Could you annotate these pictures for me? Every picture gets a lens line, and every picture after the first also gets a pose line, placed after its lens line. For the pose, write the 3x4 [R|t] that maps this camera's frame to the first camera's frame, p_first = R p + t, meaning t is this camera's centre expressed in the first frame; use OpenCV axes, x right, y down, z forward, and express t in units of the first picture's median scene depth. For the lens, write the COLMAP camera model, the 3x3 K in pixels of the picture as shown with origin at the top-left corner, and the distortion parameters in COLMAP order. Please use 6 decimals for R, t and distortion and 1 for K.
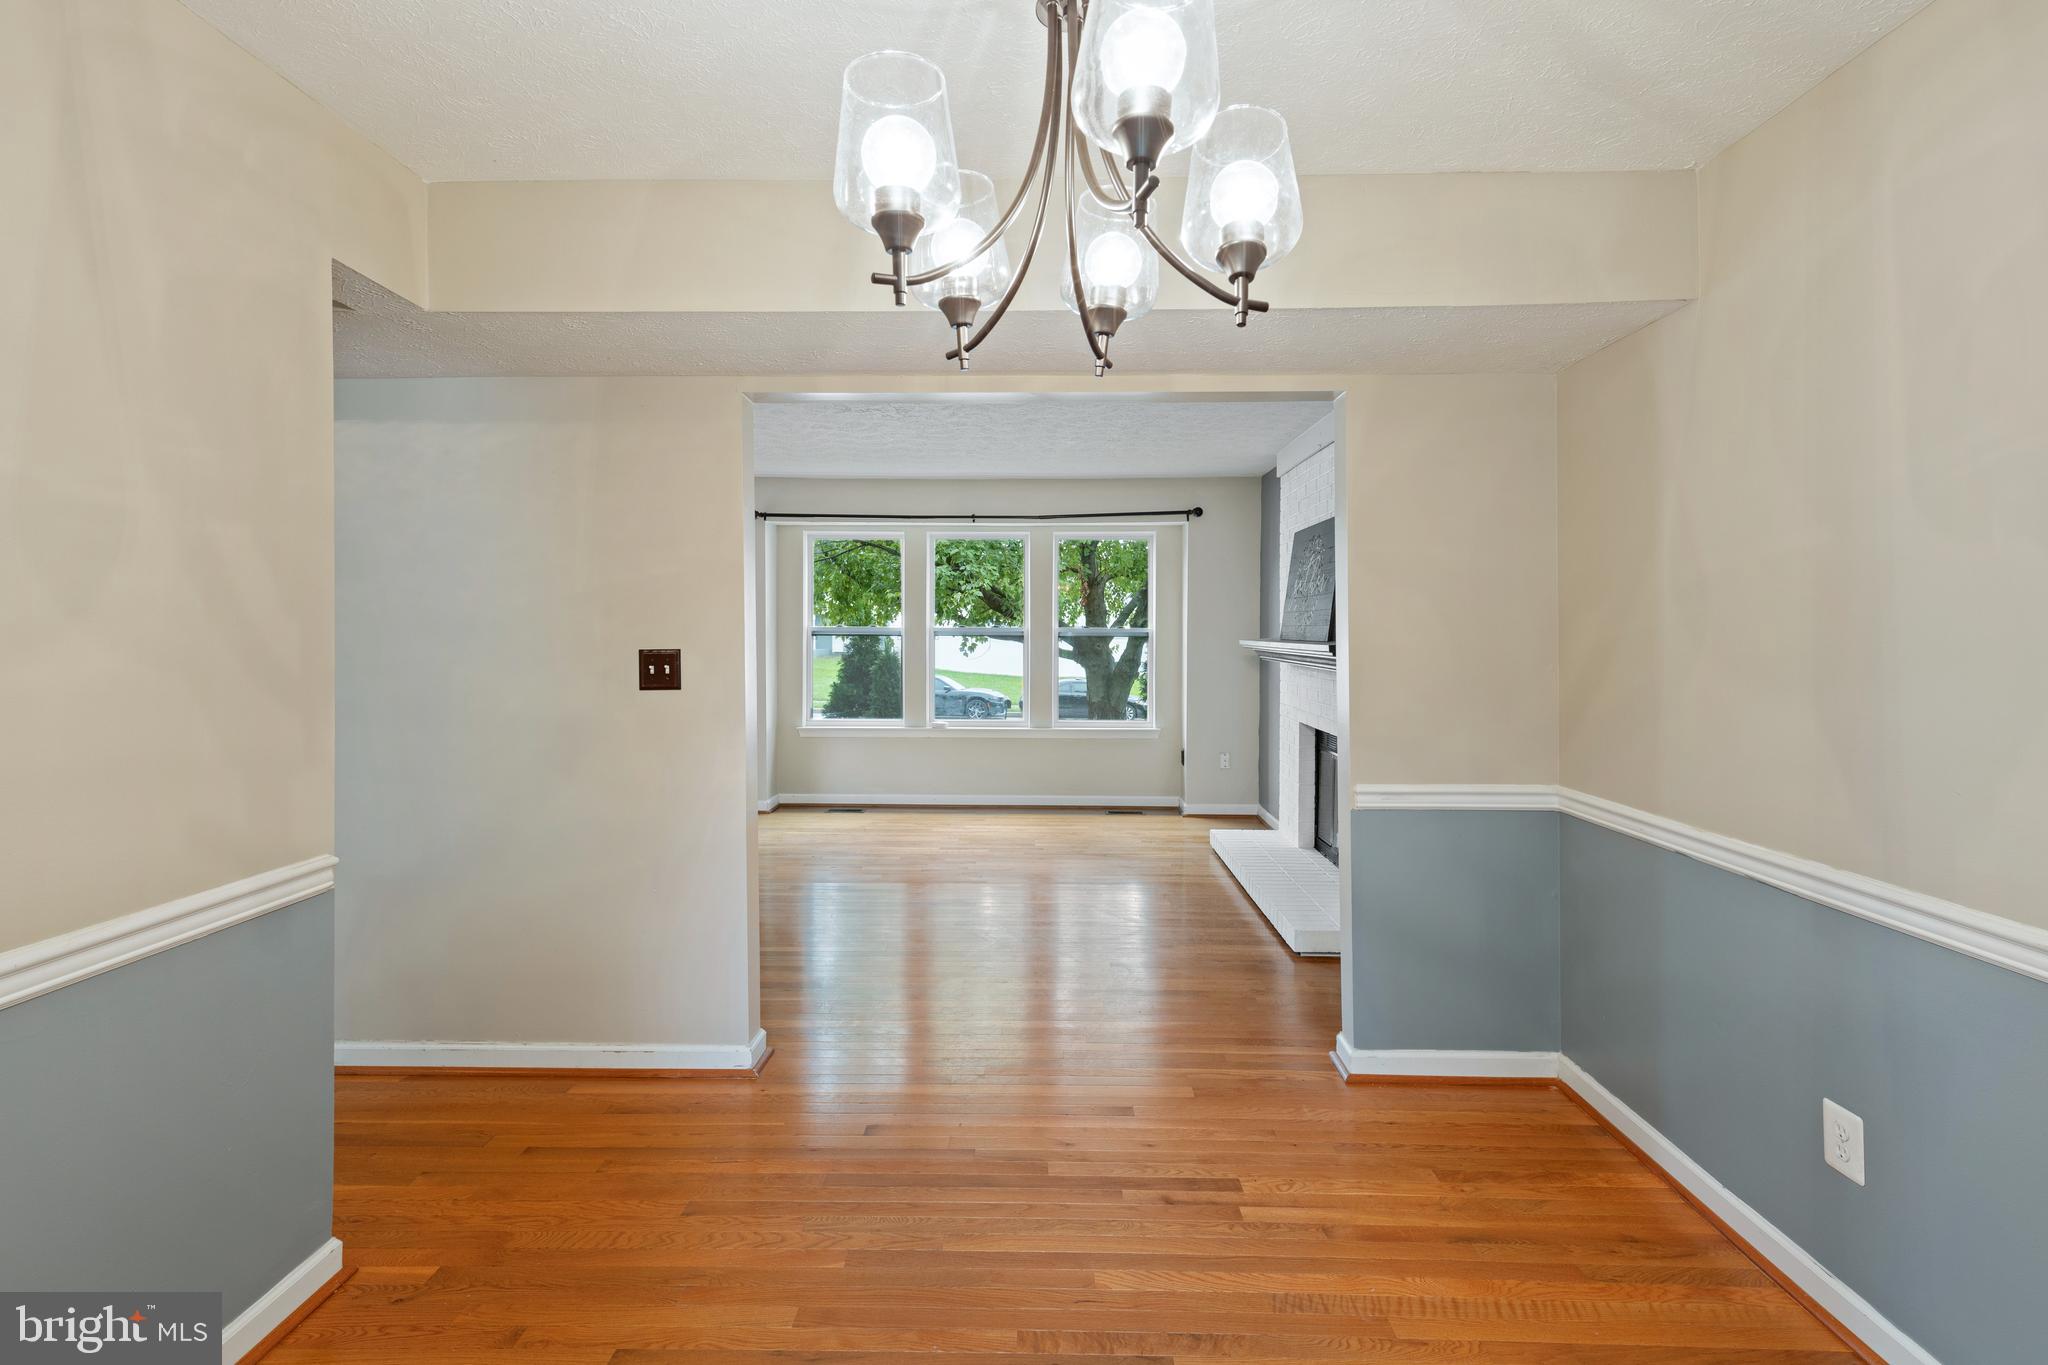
lens RADIAL K [[931.2, 0, 1019.5], [0, 931.2, 628.3], [0, 0, 1]] dist [0.003519, -0.000062]
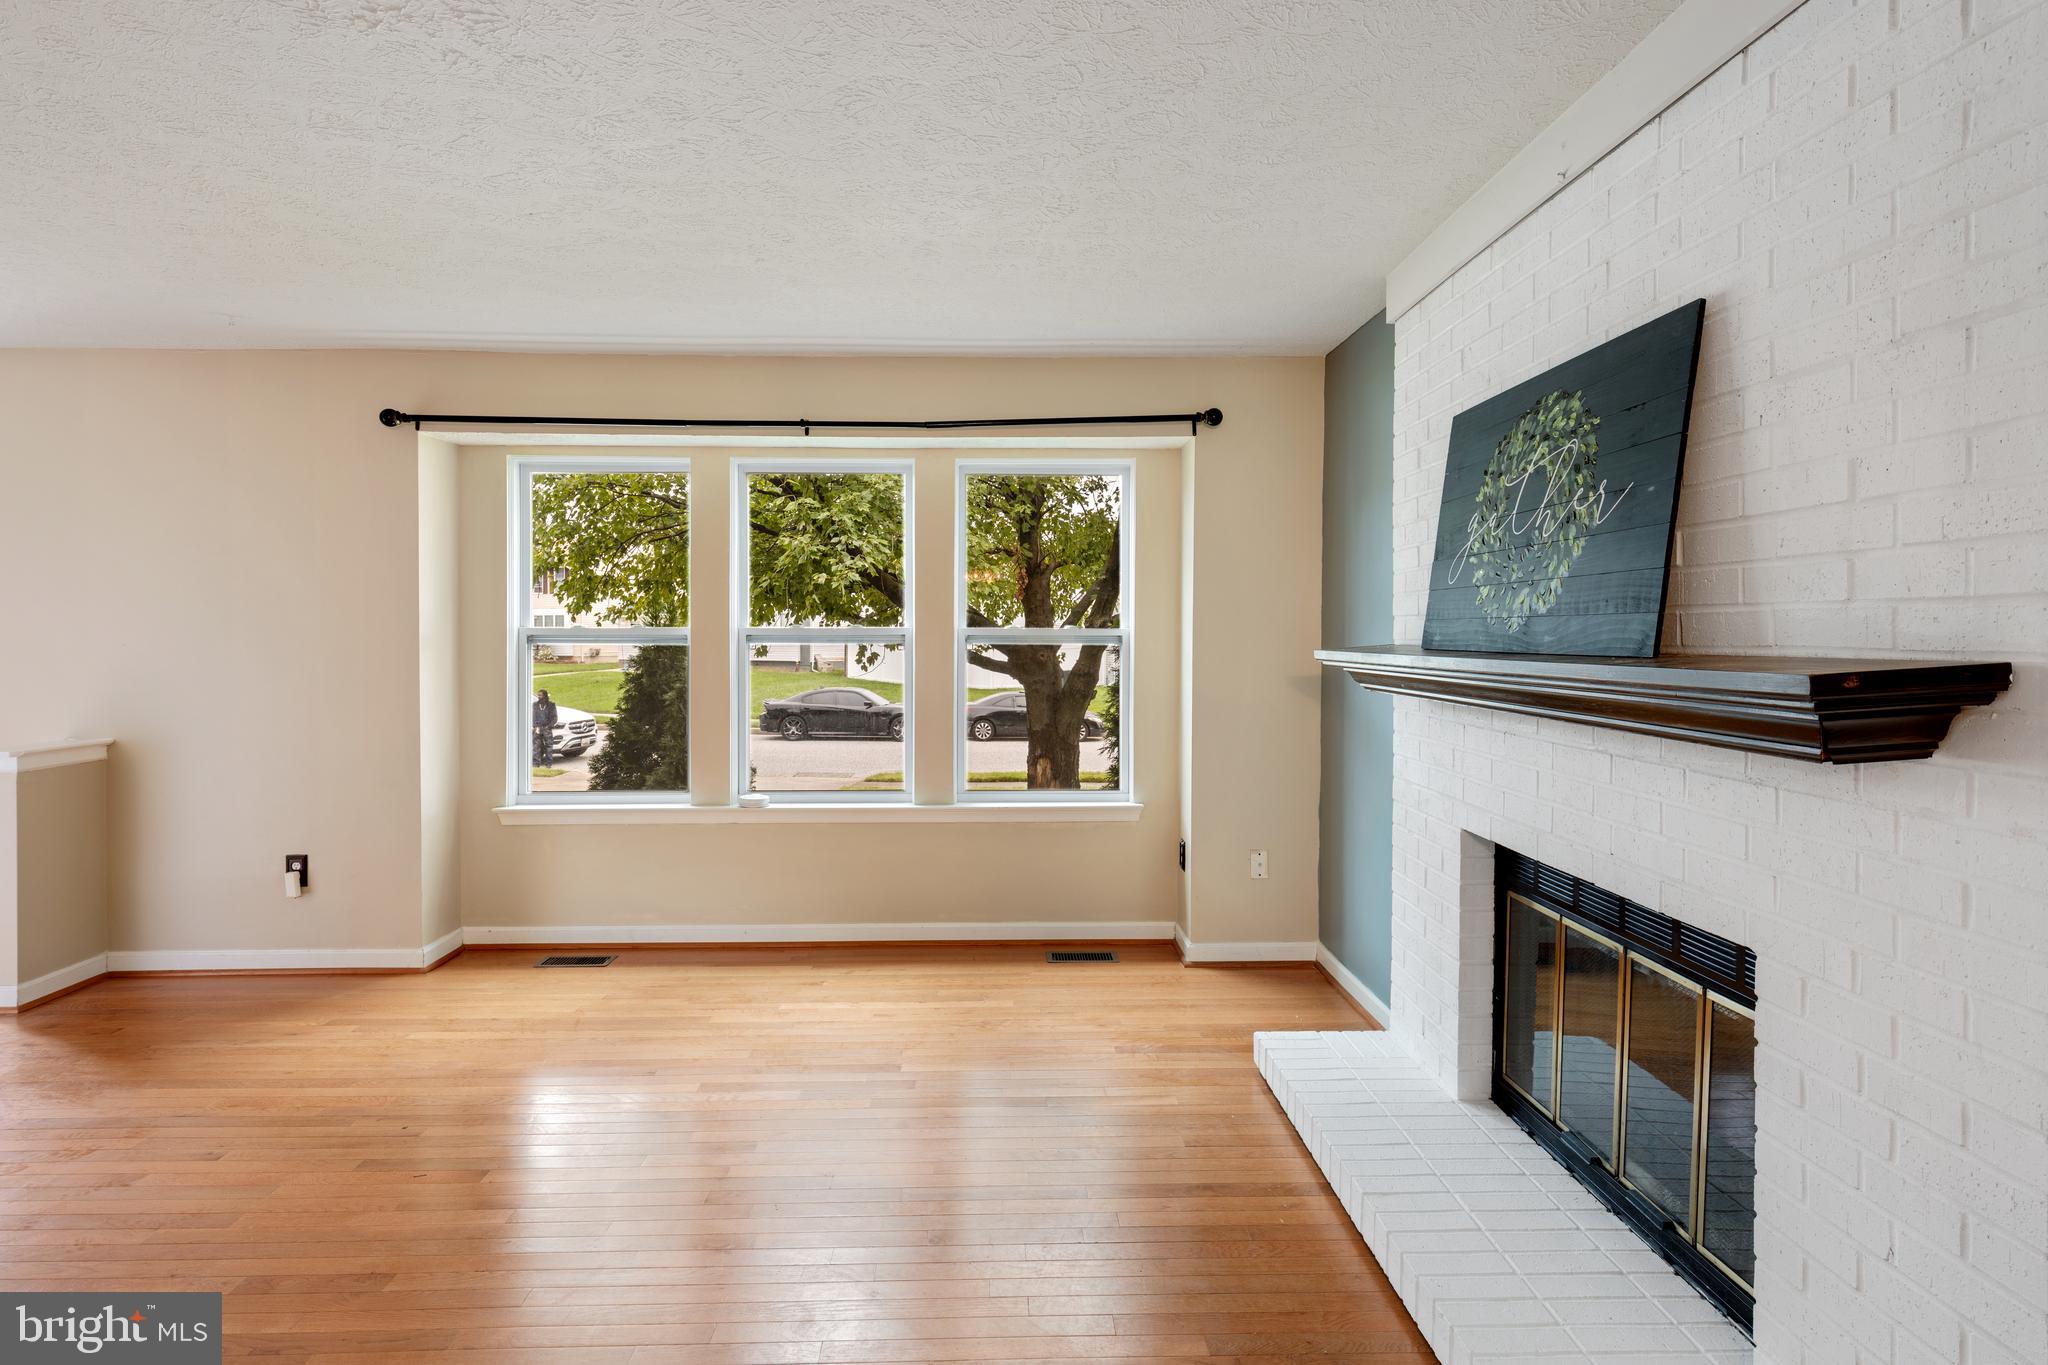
lens RADIAL K [[1003.0, 0, 1024.0], [0, 1003.0, 682.5], [0, 0, 1]] dist [-0.001413, -0.000171]
pose [[0.998085, -0.005758, 0.061586, 0.040738], [0.002750, 0.998804, 0.048819, 0.002760], [-0.061793, -0.048556, 0.996907, 0.390619]]
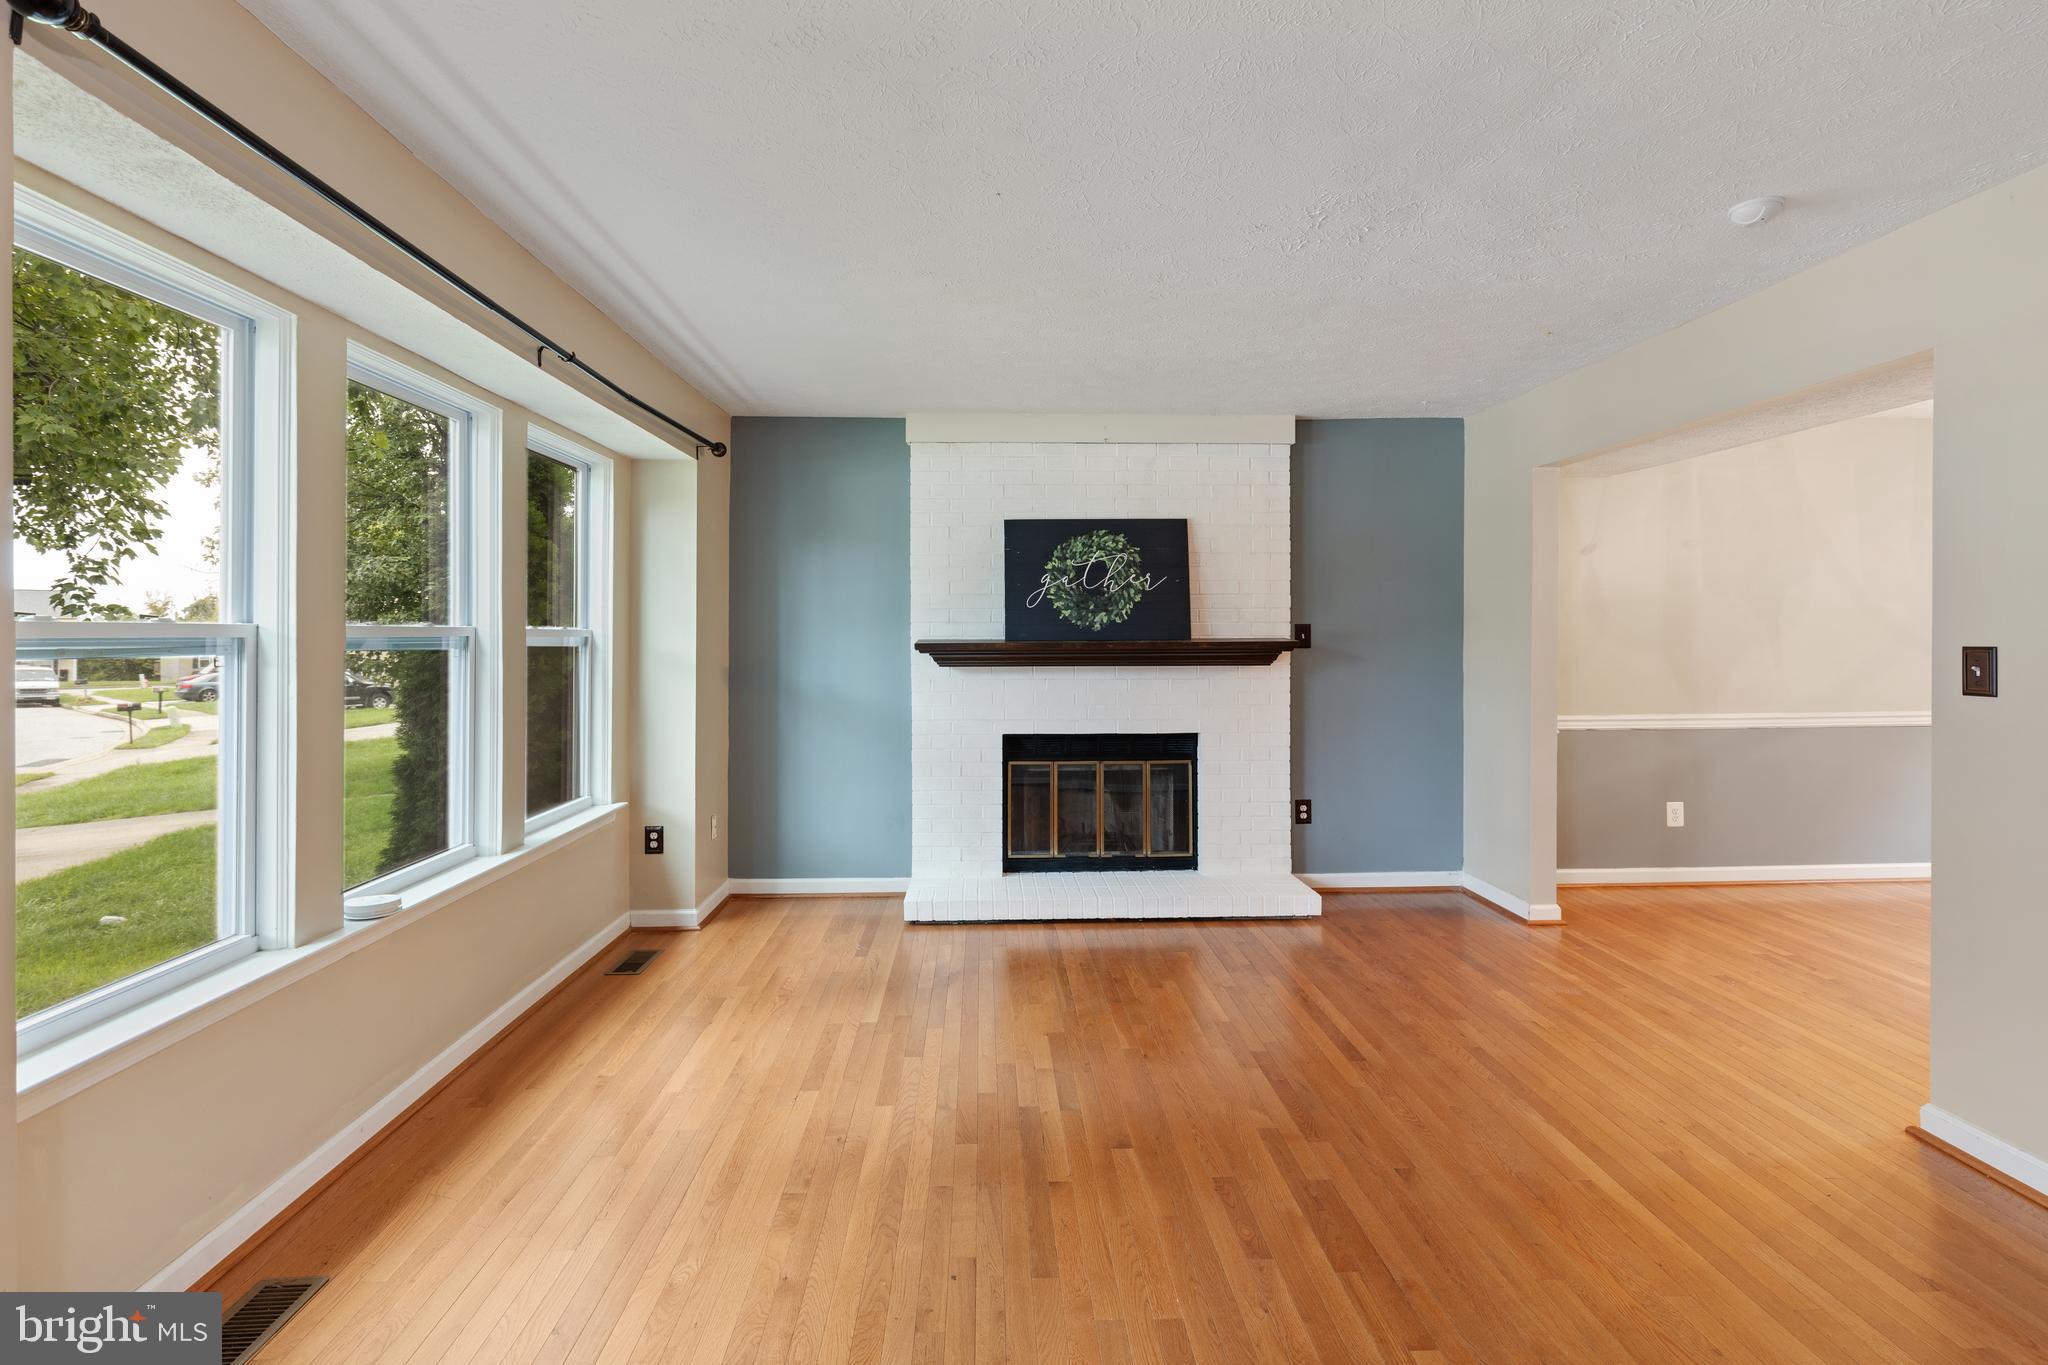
lens RADIAL K [[957.9, 0, 1025.4], [0, 957.9, 645.7], [0, 0, 1]] dist [0.001331, -0.000017]
pose [[-0.070136, -0.001494, 0.997536, -0.462361], [-0.000530, 0.999999, 0.001461, 0.011836], [-0.997537, -0.000426, -0.070136, 0.794995]]
